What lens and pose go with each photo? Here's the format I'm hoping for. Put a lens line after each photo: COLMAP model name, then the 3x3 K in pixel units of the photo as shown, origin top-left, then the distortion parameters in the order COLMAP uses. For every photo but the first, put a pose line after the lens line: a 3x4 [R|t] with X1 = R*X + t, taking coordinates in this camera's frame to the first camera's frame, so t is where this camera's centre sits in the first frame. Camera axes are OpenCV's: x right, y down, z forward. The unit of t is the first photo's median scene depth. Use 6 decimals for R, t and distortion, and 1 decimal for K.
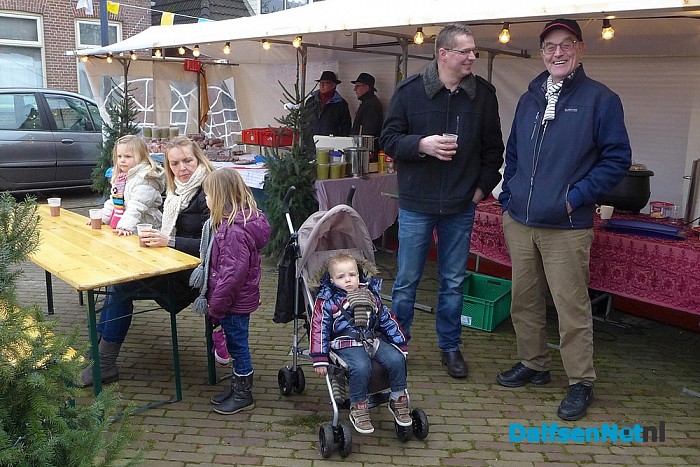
lens RADIAL K [[690.4, 0, 349.2], [0, 690.4, 266.3], [0, 0, 1]] dist [-0.088977, 0.103279]
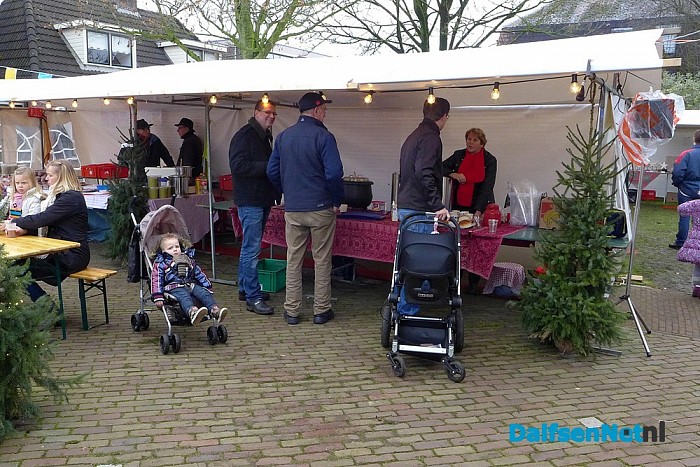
lens RADIAL K [[690.4, 0, 349.2], [0, 690.4, 266.3], [0, 0, 1]] dist [-0.088977, 0.103279]
pose [[0.970427, -0.054532, 0.235154, 0.016021], [0.066588, 0.996826, -0.043628, 0.138552], [-0.232028, 0.057996, 0.970979, -0.592946]]
